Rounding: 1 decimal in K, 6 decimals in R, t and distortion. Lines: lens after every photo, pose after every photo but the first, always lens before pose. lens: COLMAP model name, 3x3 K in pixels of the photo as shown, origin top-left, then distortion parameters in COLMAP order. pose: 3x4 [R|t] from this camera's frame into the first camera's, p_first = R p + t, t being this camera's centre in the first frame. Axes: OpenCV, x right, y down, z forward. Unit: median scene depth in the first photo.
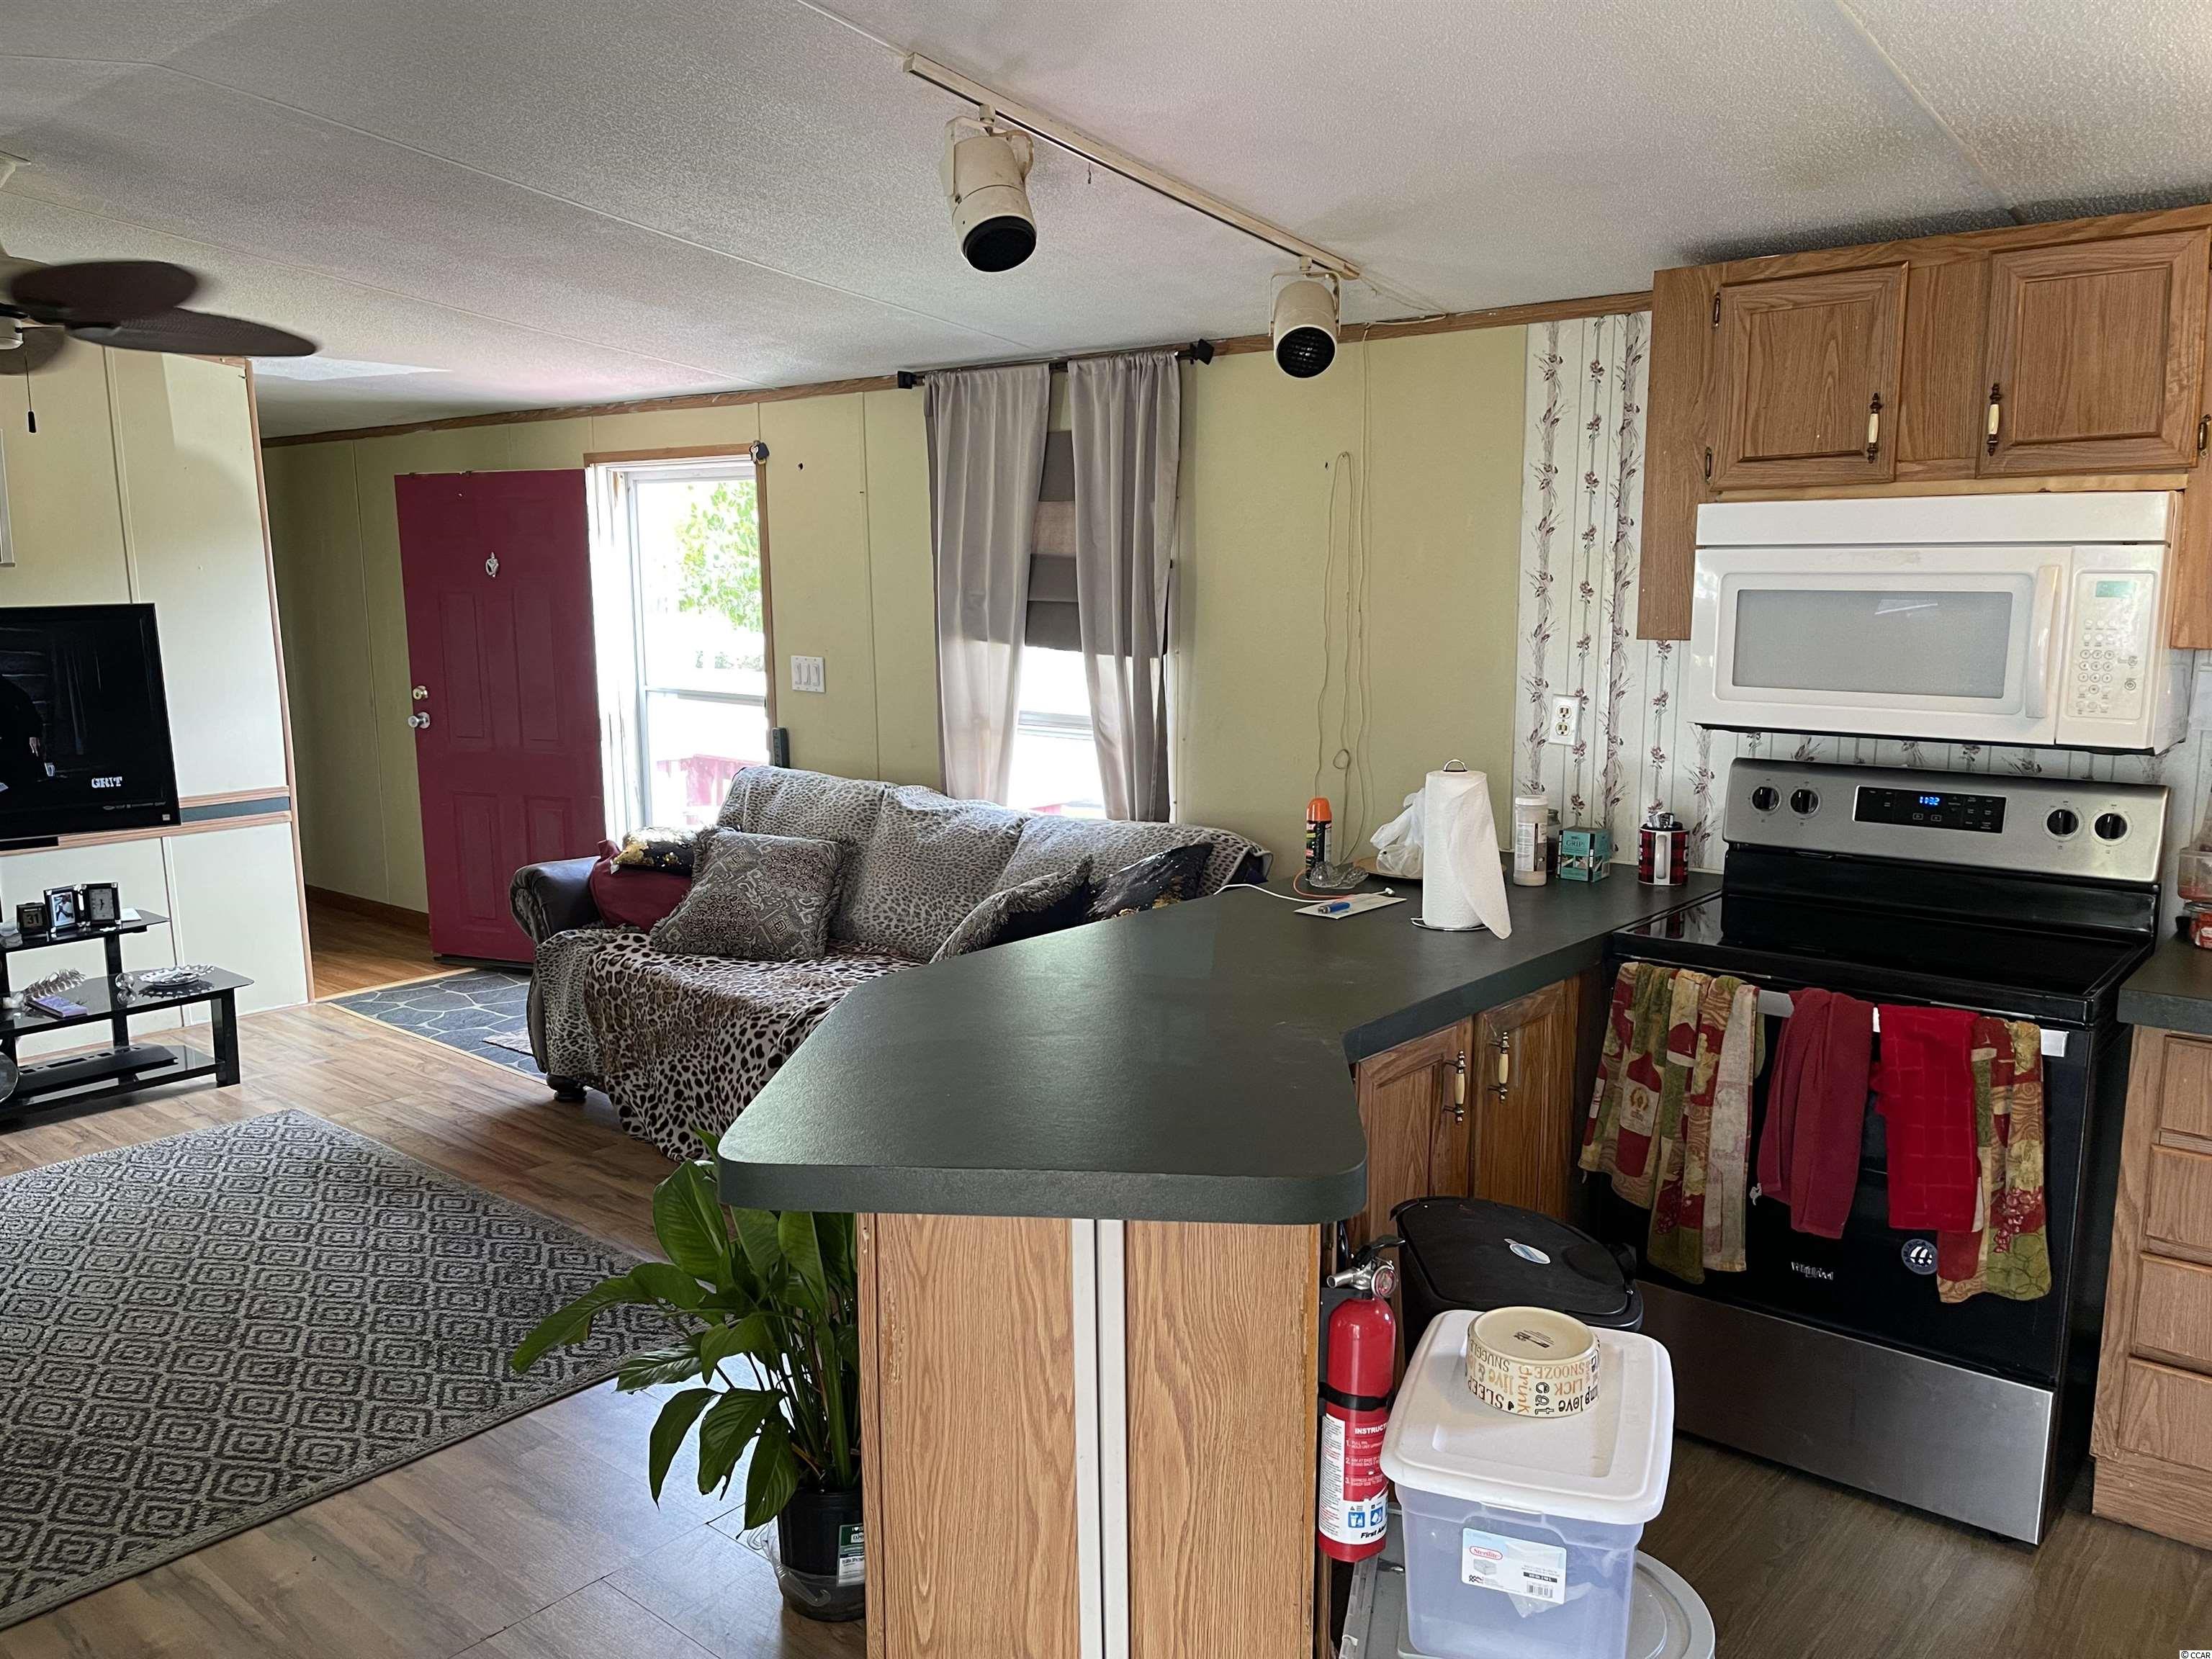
lens RADIAL K [[1664.9, 0, 1118.4], [0, 1664.9, 848.7], [0, 0, 1]] dist [0.064661, -0.084316]
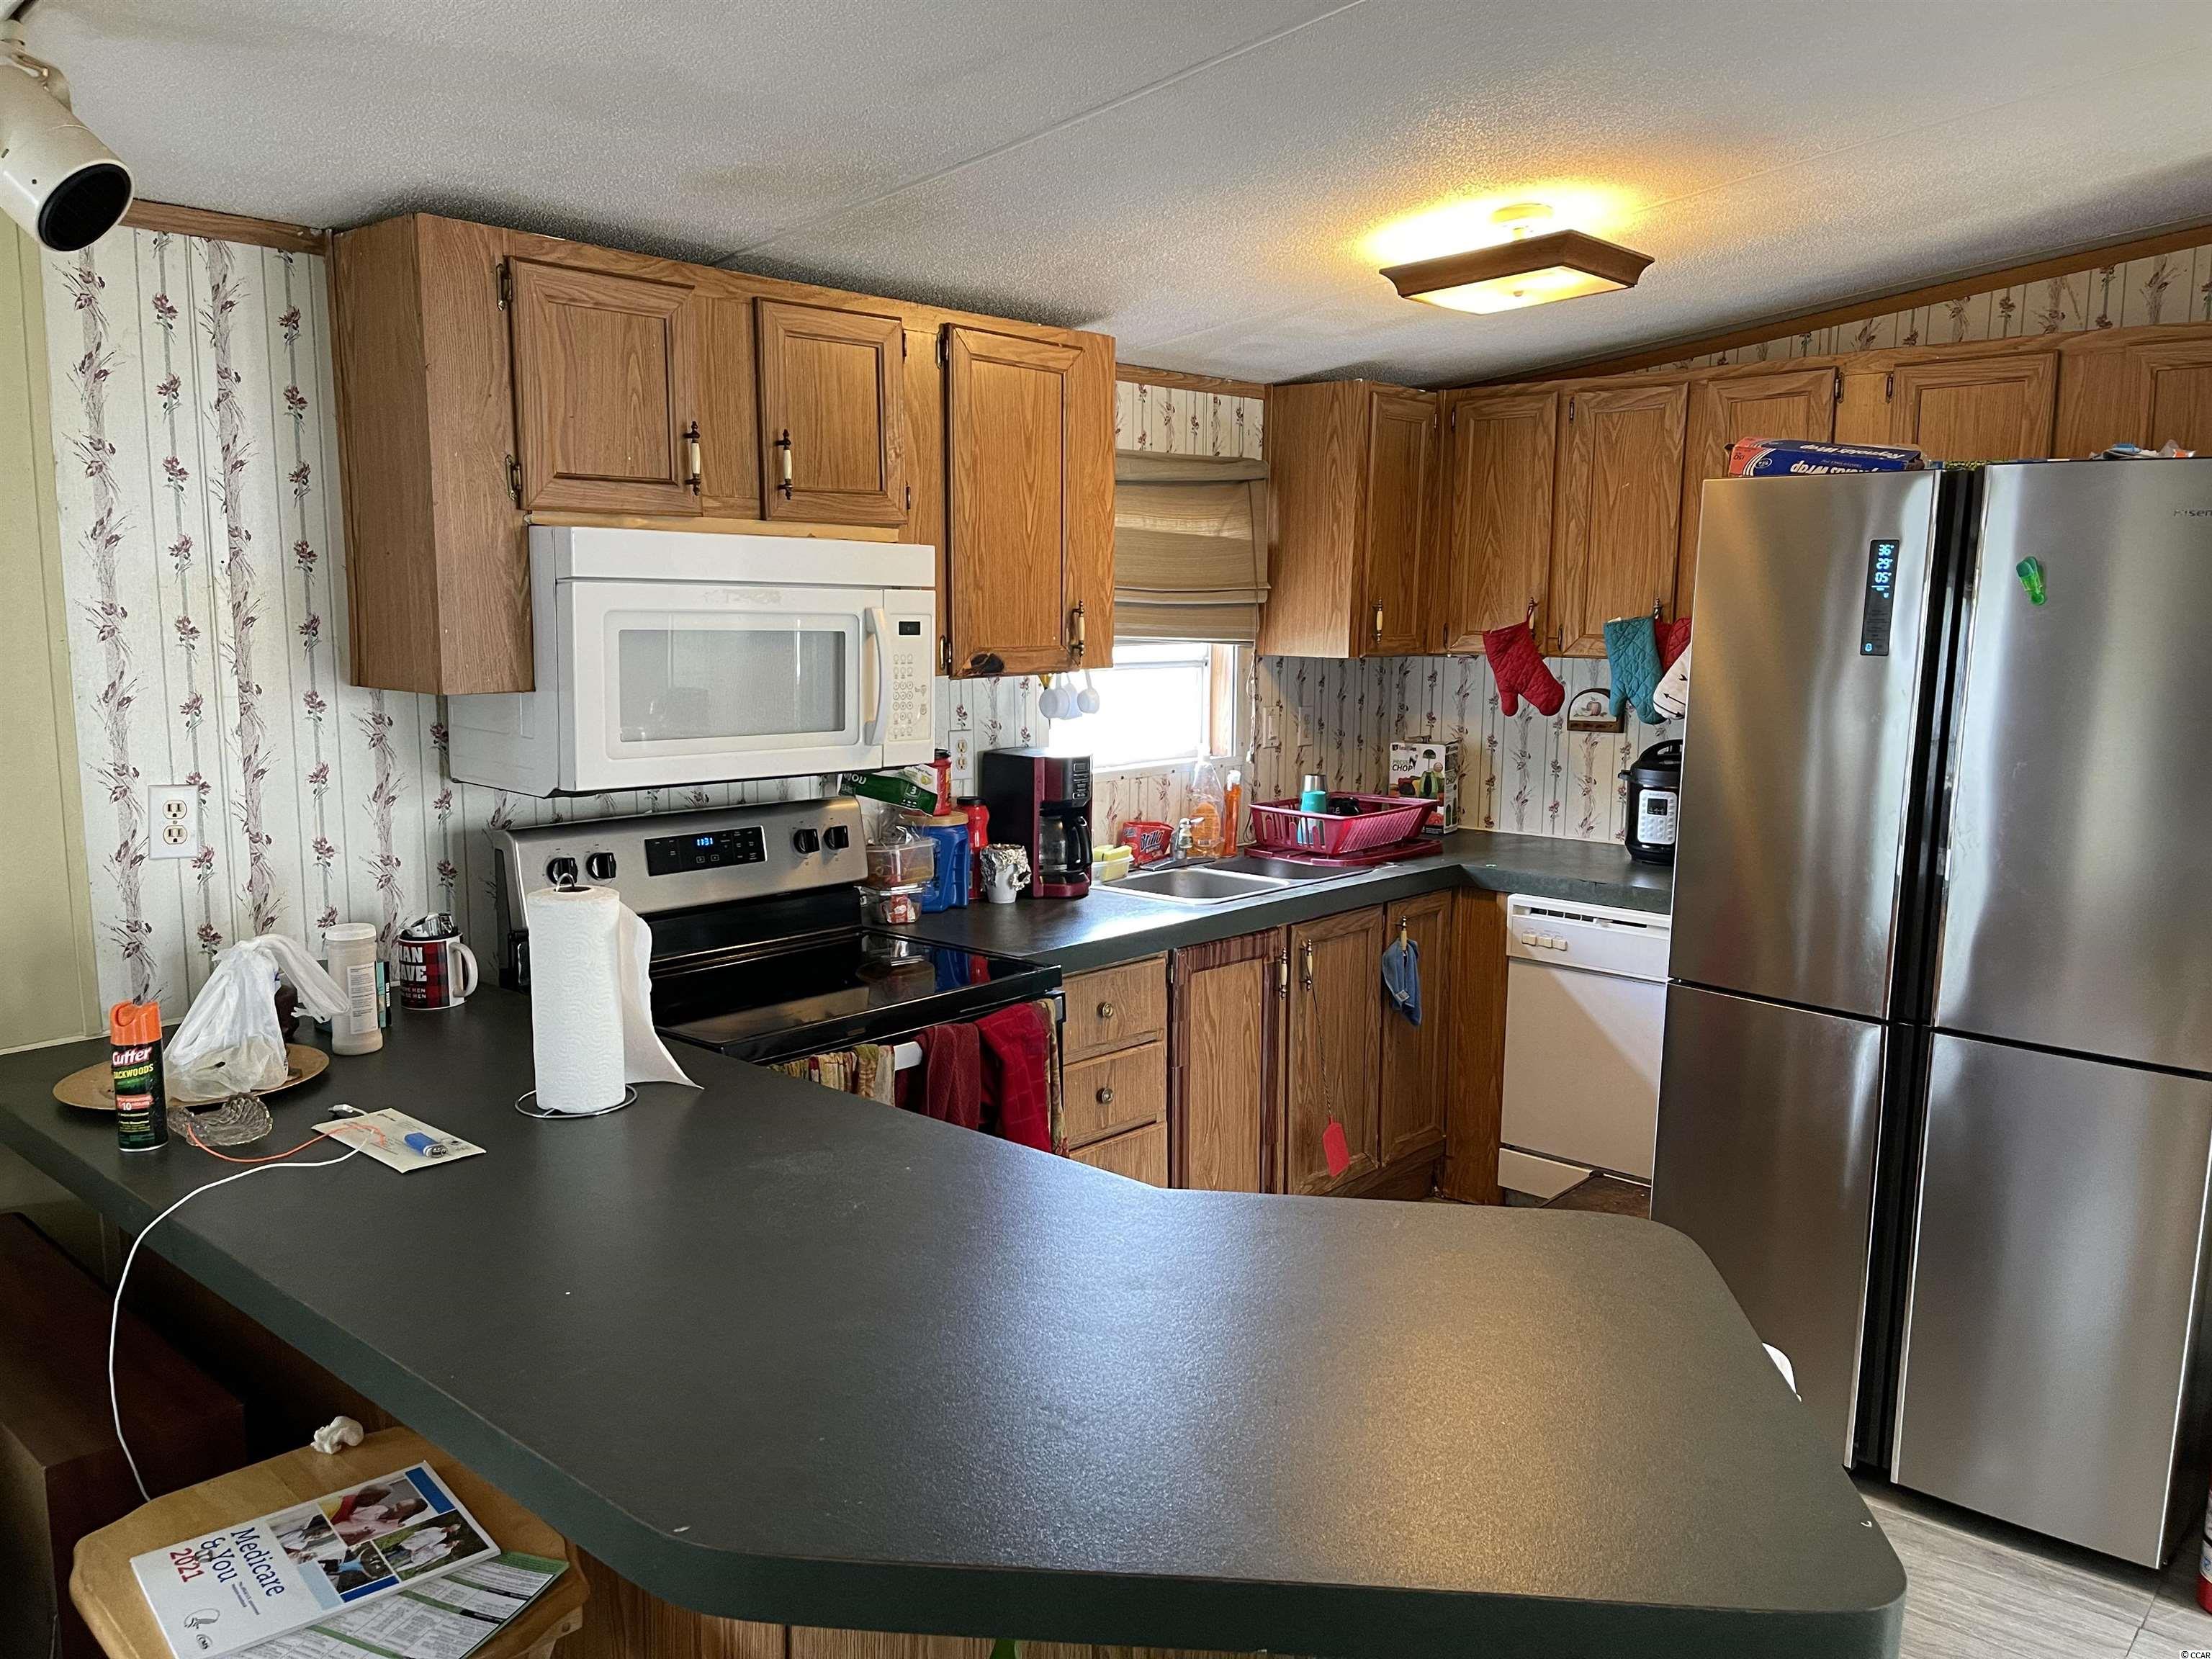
lens RADIAL K [[1664.9, 0, 1118.0], [0, 1664.9, 832.1], [0, 0, 1]] dist [0.064661, -0.084316]
pose [[0.029825, -0.132960, 0.990673, -0.416119], [0.153148, 0.980019, 0.126920, -0.105646], [-0.987753, 0.147934, 0.049591, 0.621553]]
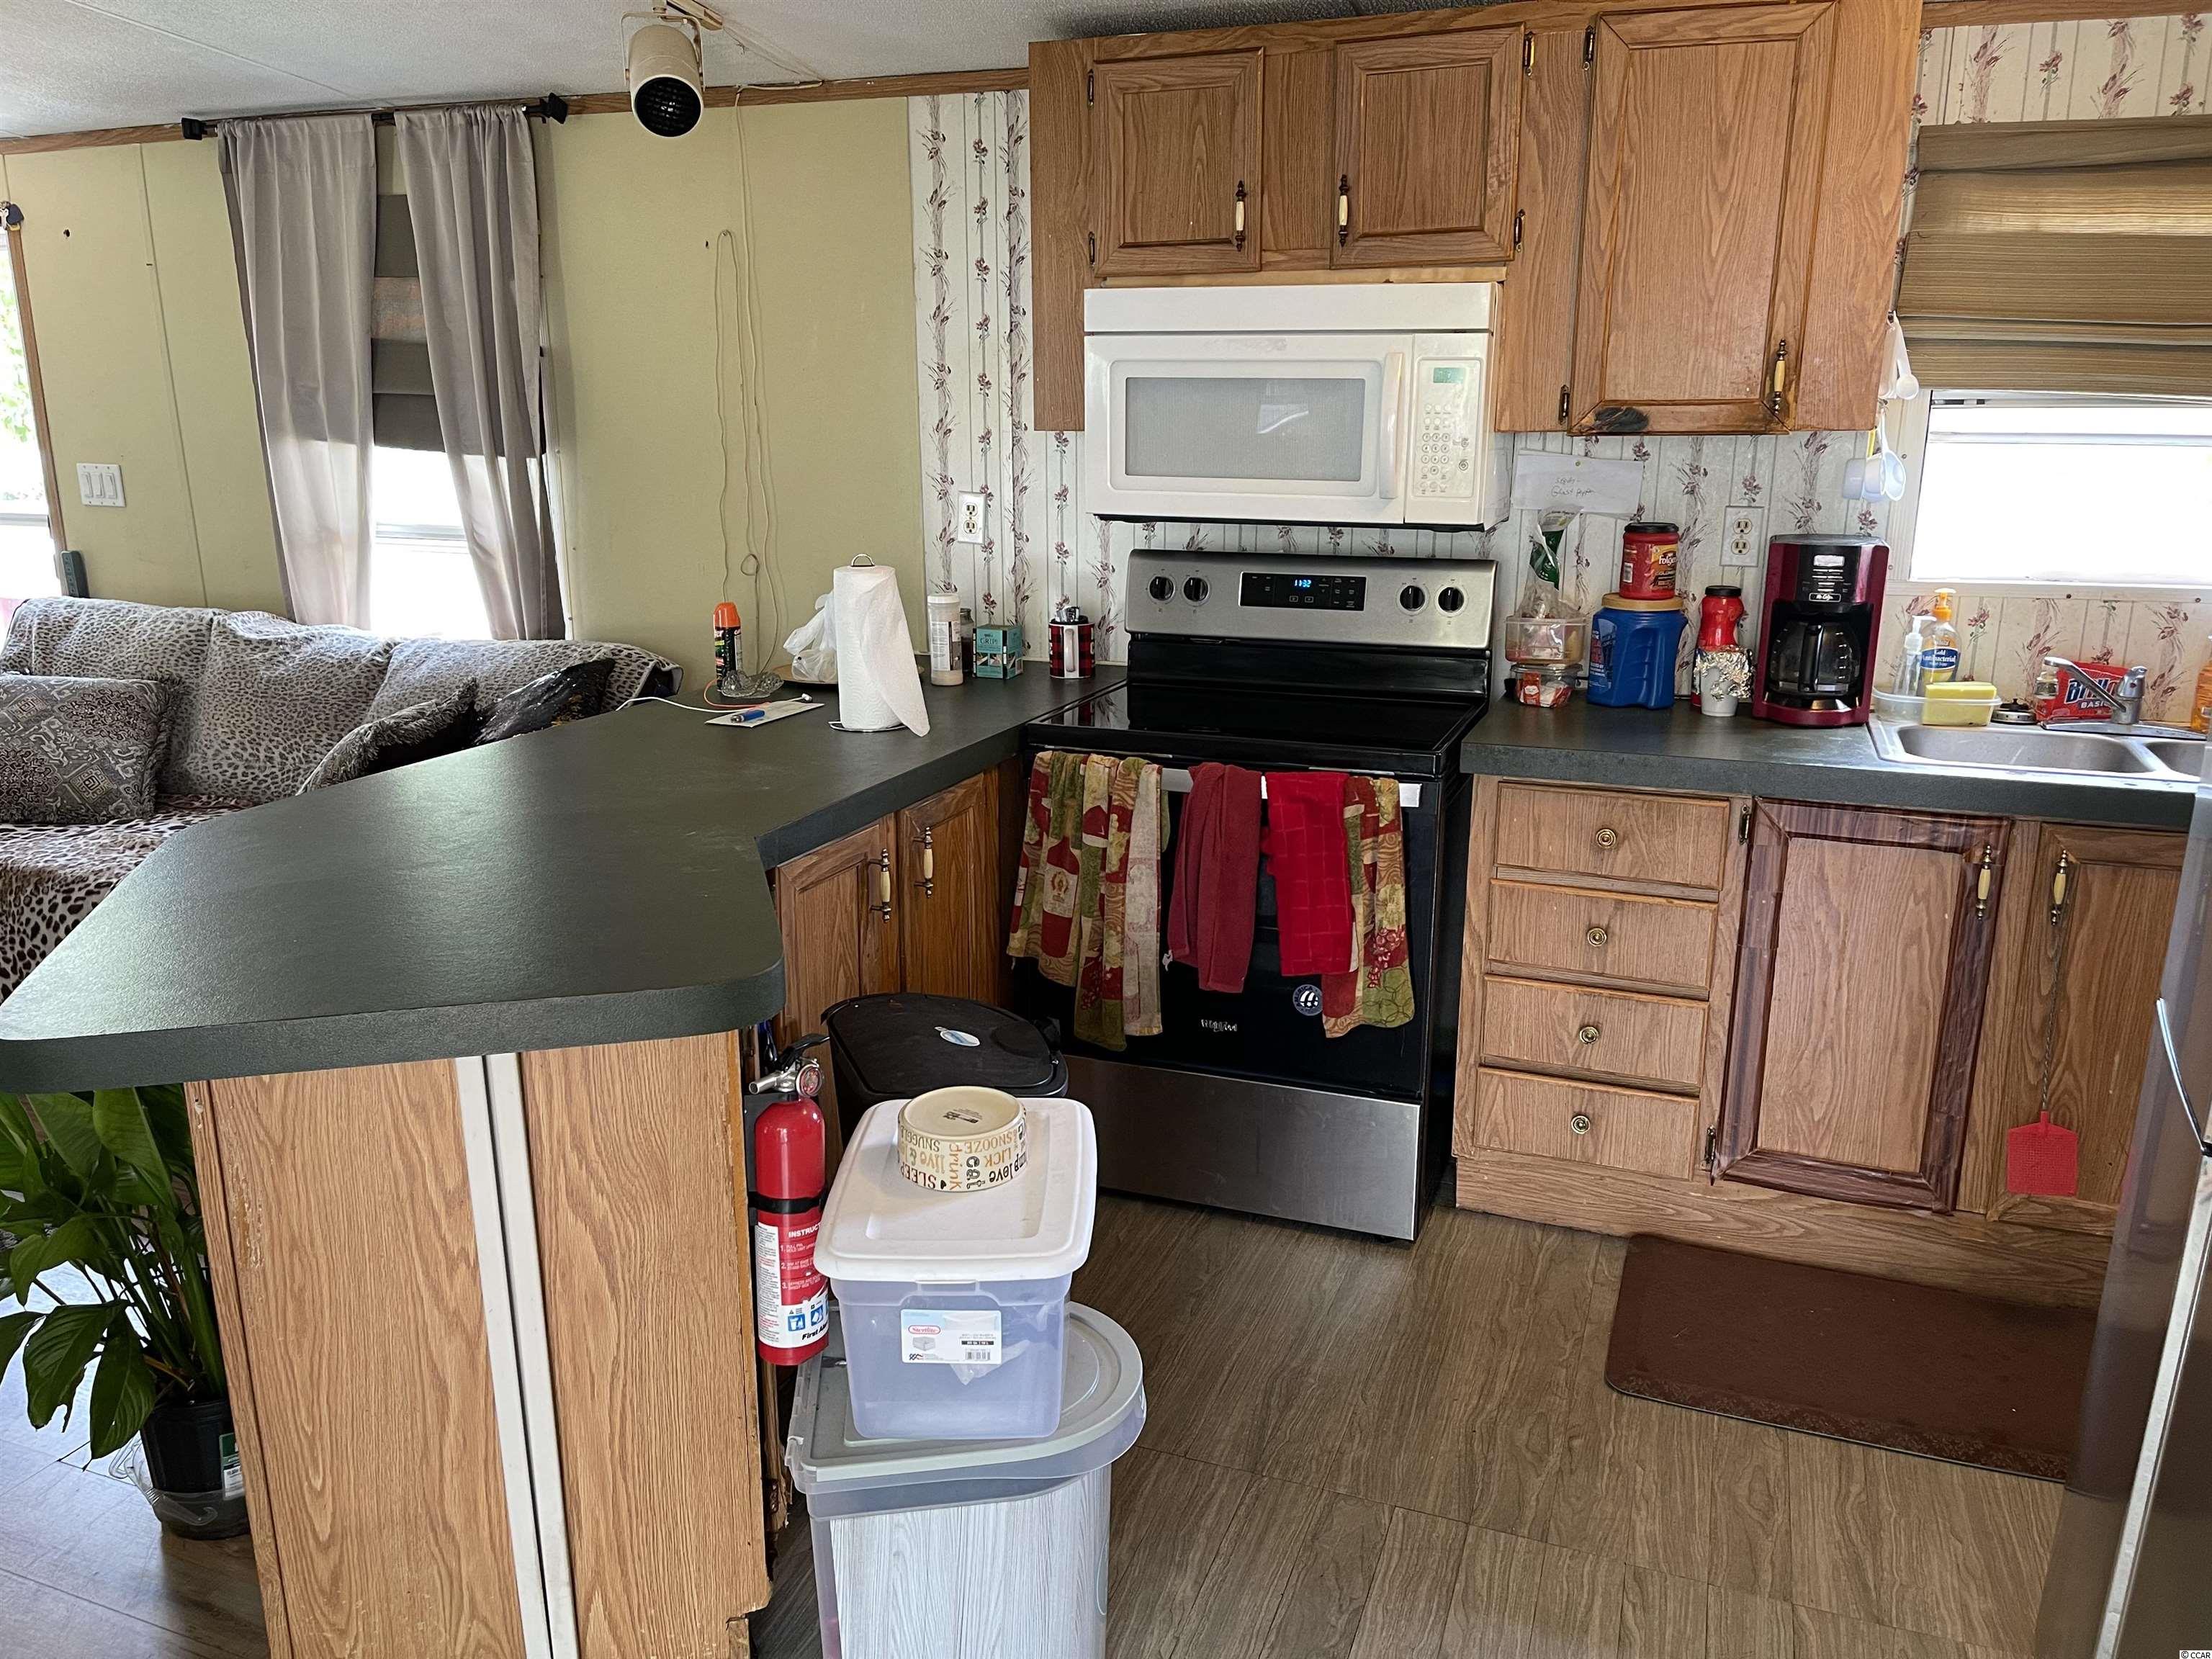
lens RADIAL K [[1664.9, 0, 1120.2], [0, 1664.9, 842.5], [0, 0, 1]] dist [0.064661, -0.084316]
pose [[0.942762, -0.080997, 0.323479, 0.014121], [0.049035, 0.993180, 0.105776, 0.015076], [-0.329840, -0.083860, 0.940305, 0.023450]]
